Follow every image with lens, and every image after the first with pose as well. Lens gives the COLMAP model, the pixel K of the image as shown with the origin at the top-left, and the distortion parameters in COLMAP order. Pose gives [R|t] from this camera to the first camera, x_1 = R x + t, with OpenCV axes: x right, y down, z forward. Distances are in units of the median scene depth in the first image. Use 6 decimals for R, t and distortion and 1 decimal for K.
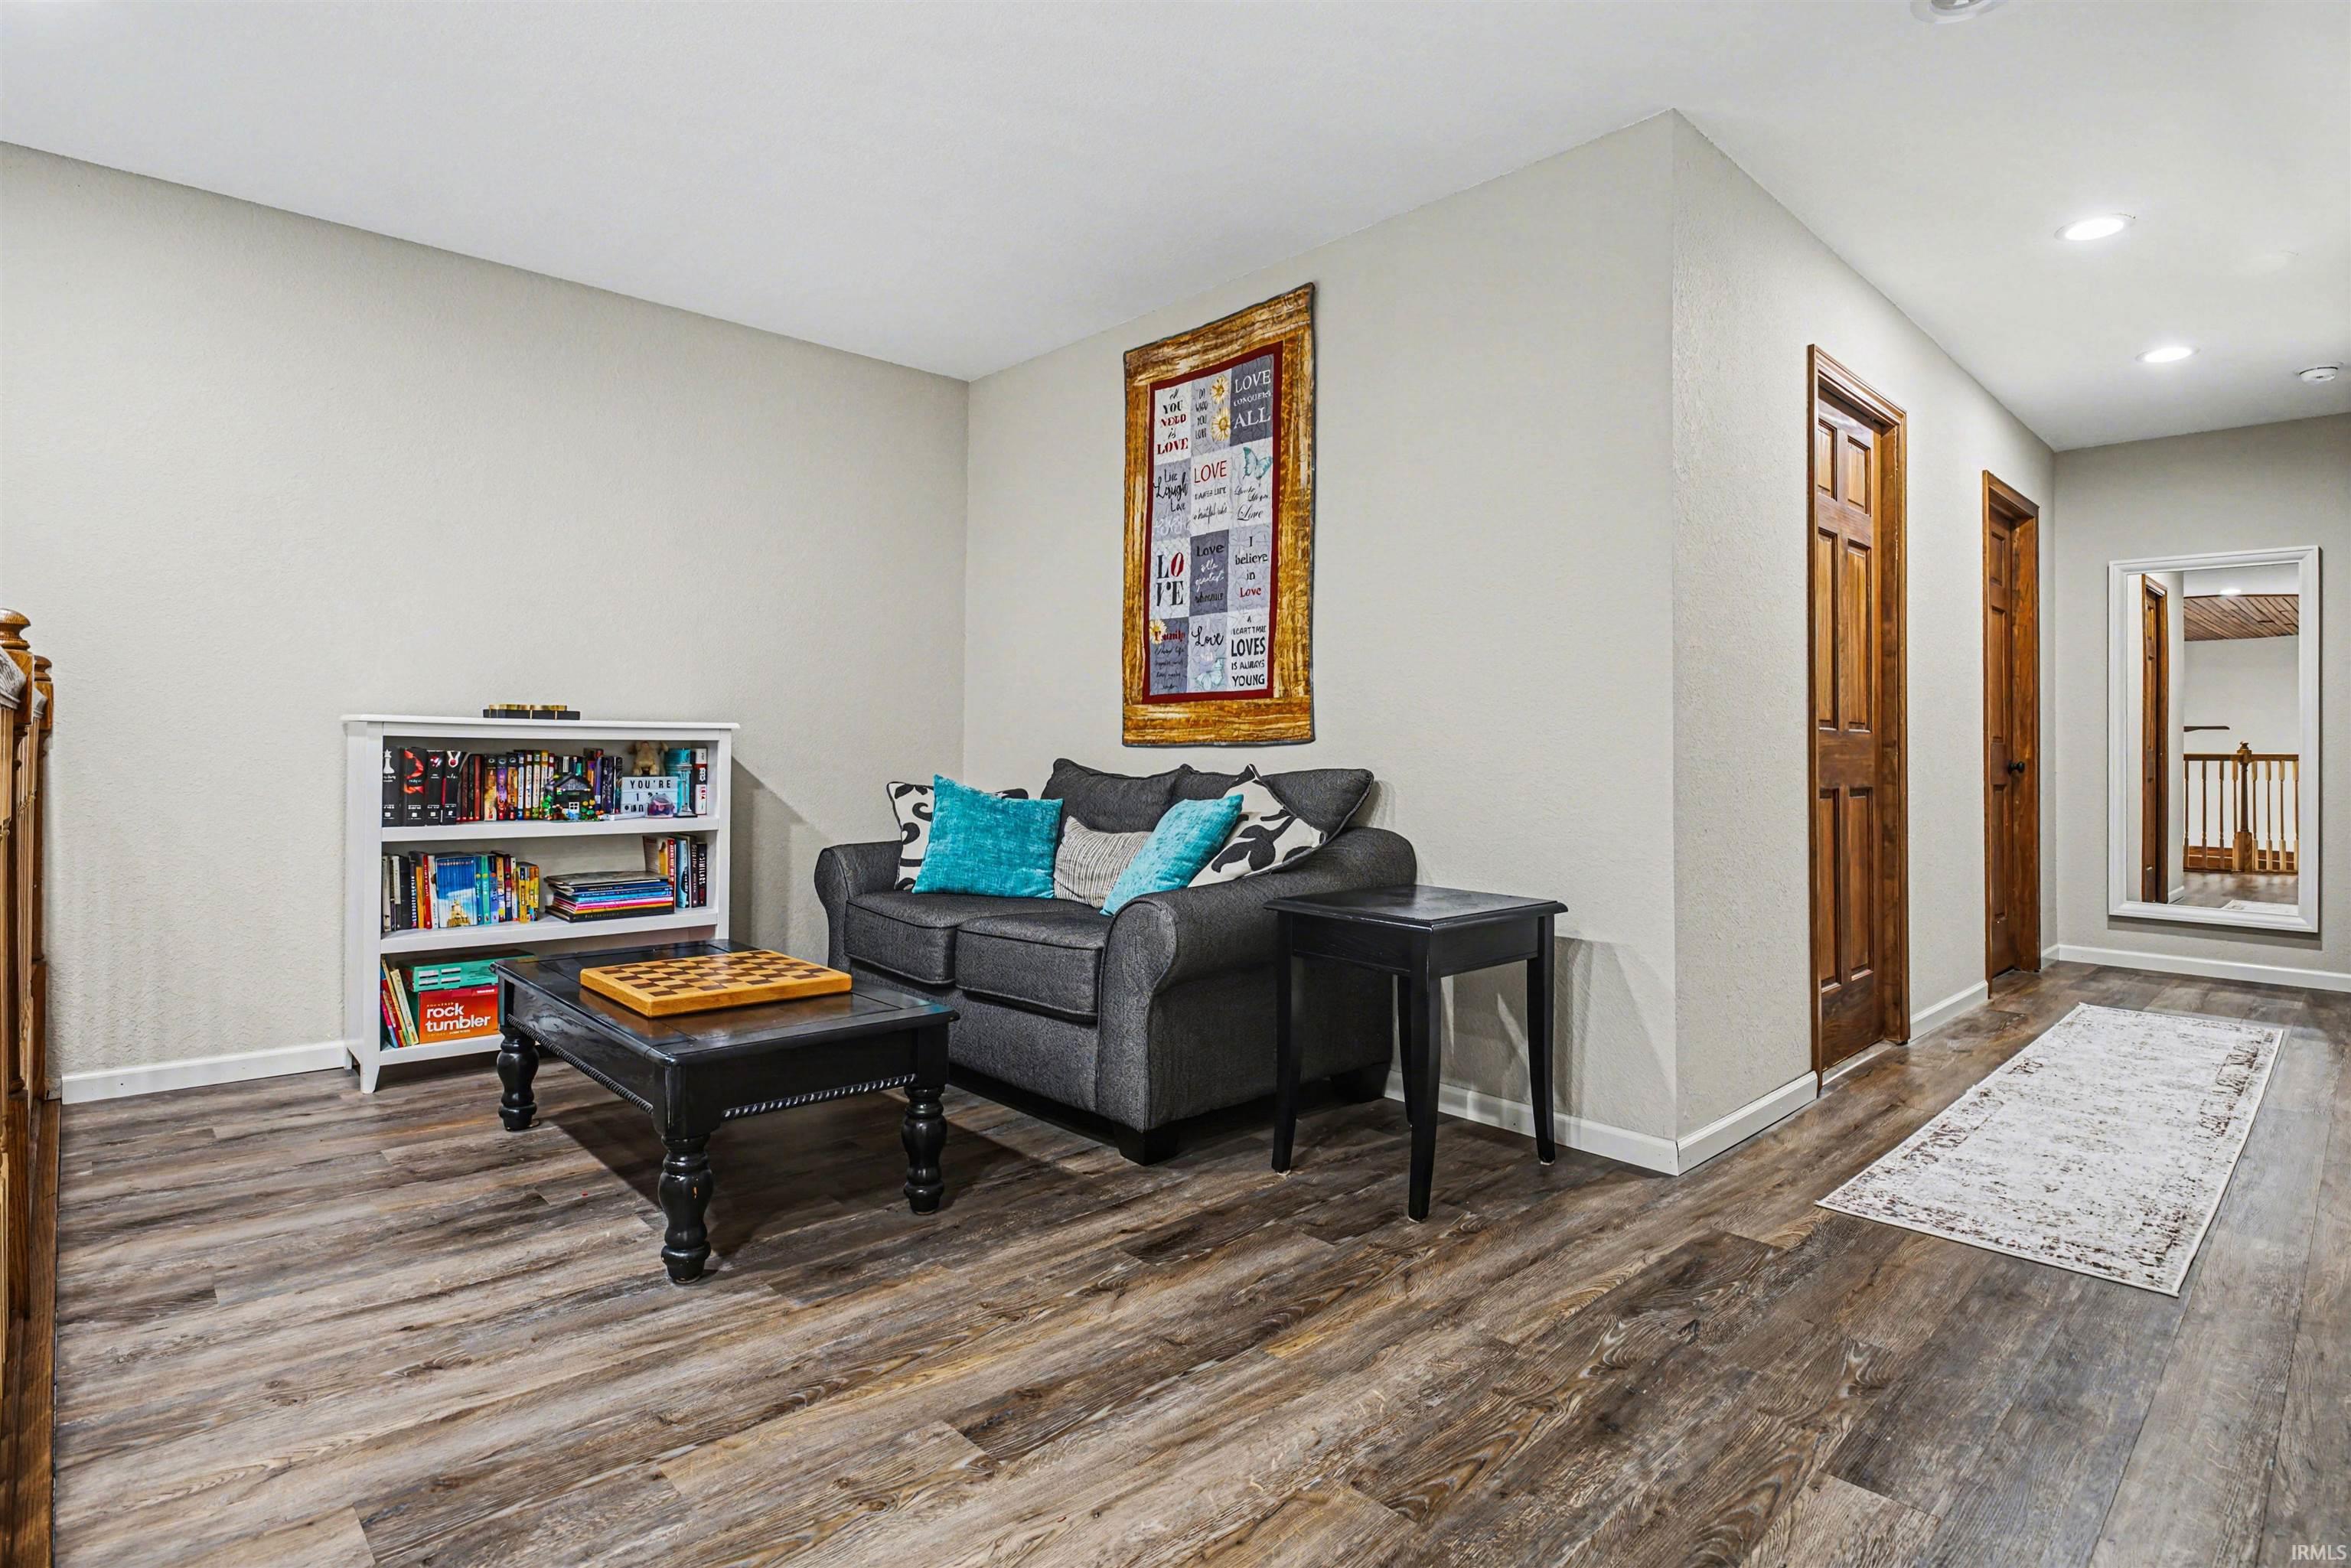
lens RADIAL K [[1162.3, 0, 1183.7], [0, 1162.3, 764.1], [0, 0, 1]] dist [-0.006752, -0.000408]
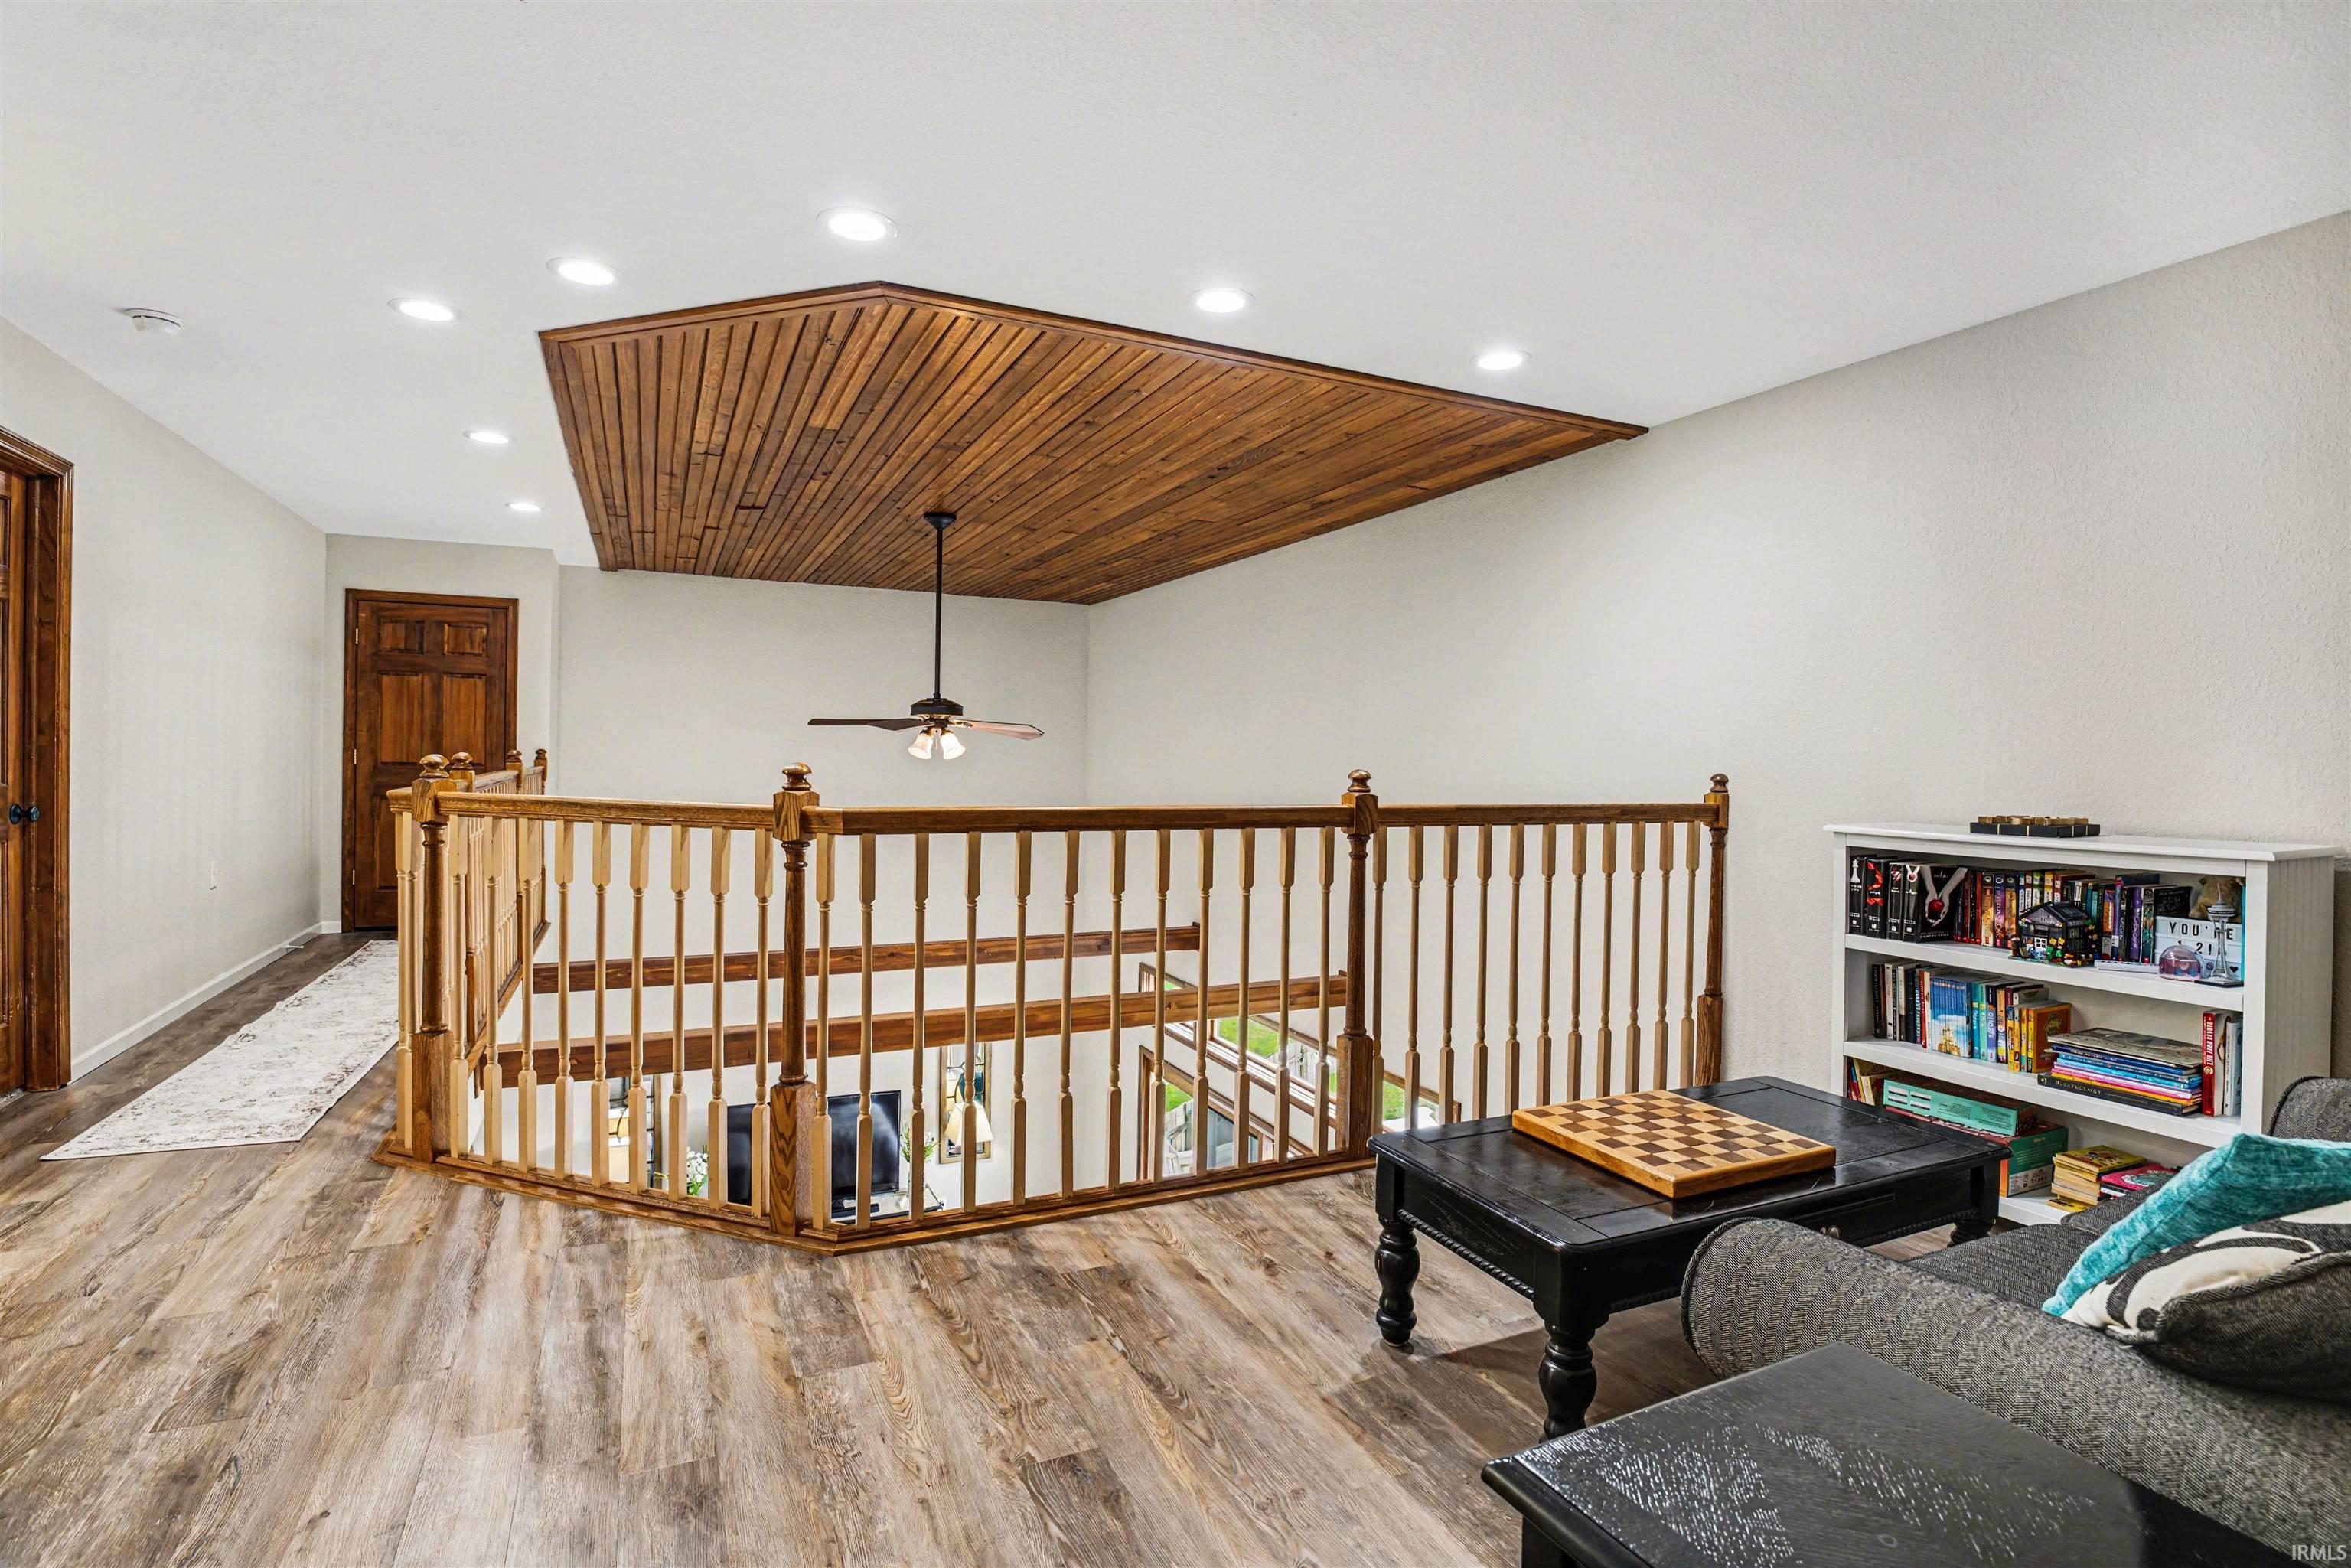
lens RADIAL K [[1162.3, 0, 1184.0], [0, 1162.3, 782.3], [0, 0, 1]] dist [-0.006752, -0.000408]
pose [[-0.291662, 0.005937, -0.956503, 0.463667], [-0.027286, 0.999522, 0.014524, -0.078005], [0.956132, 0.030336, -0.291360, 0.707684]]
